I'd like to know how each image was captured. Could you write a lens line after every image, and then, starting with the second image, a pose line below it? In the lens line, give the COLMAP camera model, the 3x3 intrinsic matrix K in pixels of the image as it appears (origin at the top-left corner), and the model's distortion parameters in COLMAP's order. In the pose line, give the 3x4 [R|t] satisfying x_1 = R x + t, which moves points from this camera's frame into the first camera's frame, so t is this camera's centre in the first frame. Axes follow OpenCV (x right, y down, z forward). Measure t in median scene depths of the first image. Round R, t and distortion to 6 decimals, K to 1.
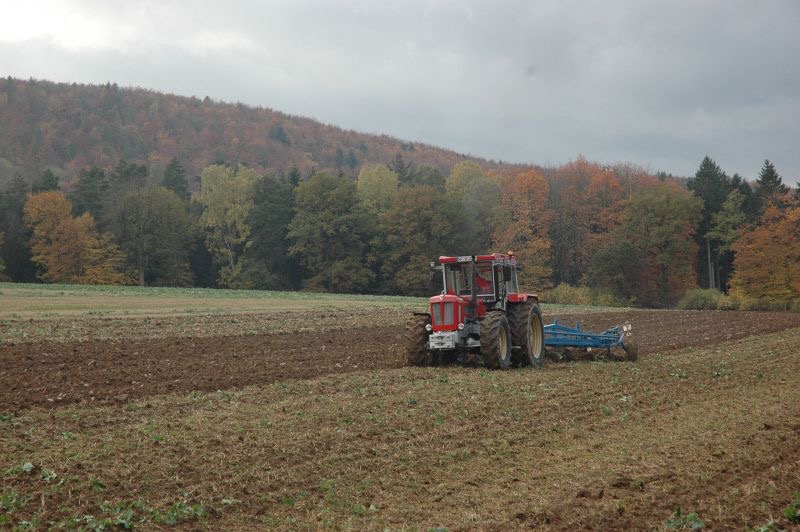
lens RADIAL K [[2357.8, 0, 400.0], [0, 2357.8, 266.0], [0, 0, 1]] dist [0.414552, -0.253536]
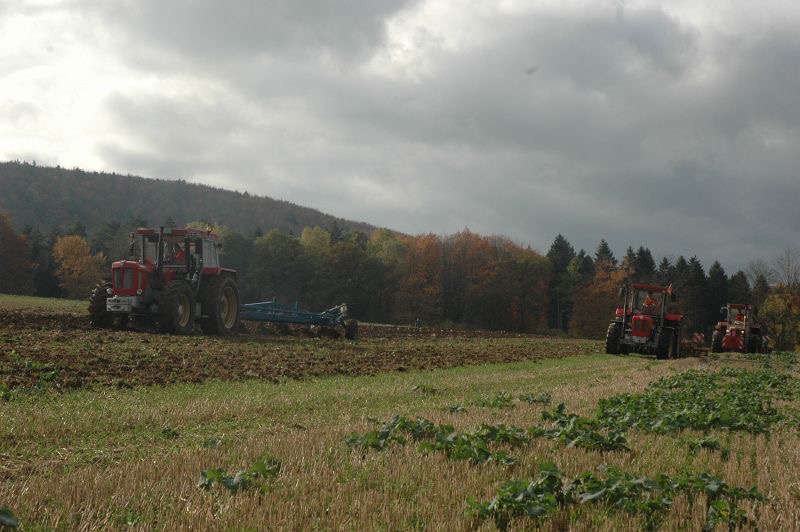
lens RADIAL K [[1524.4, 0, 400.0], [0, 1524.4, 266.0], [0, 0, 1]] dist [0.171966, -0.096189]
pose [[0.998970, 0.044389, 0.009390, 0.031825], [-0.044077, 0.998541, -0.031201, 0.005005], [-0.010761, 0.030755, 0.999469, 0.121923]]
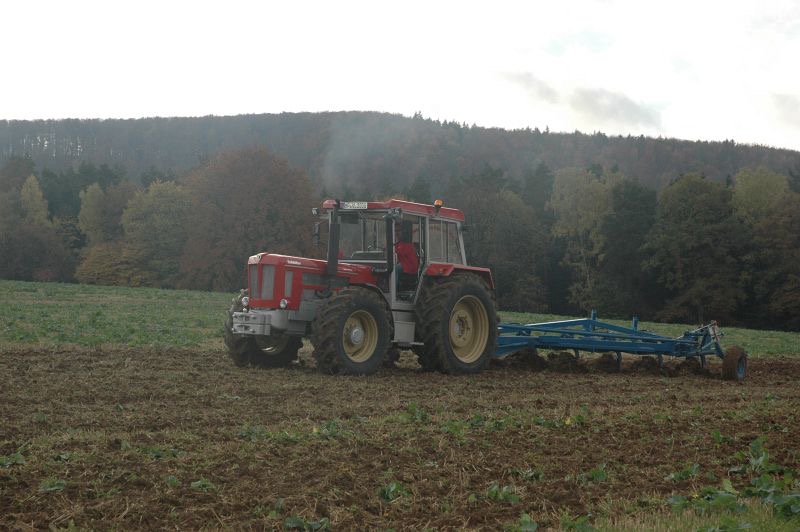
lens RADIAL K [[1805.4, 0, 400.0], [0, 1805.4, 266.0], [0, 0, 1]] dist [0.215051, -0.160380]
pose [[0.942498, 0.019131, -0.333665, 0.088520], [-0.025048, 0.999596, -0.013437, 0.004777], [0.333273, 0.021022, 0.942596, 0.345560]]
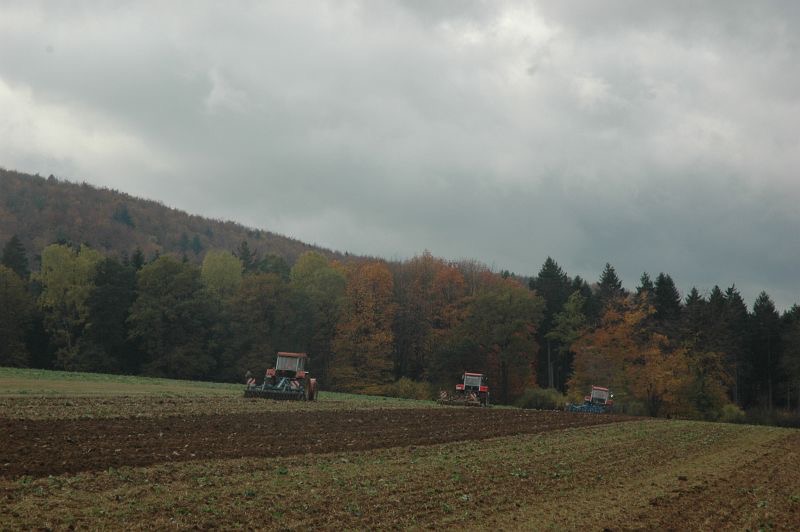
lens RADIAL K [[2357.8, 0, 400.0], [0, 2357.8, 266.0], [0, 0, 1]] dist [0.414552, -0.253536]
pose [[0.996960, 0.041851, 0.065728, -0.000385], [-0.039301, 0.998441, -0.039630, -0.000045], [-0.067284, 0.036926, 0.997050, 0.003049]]
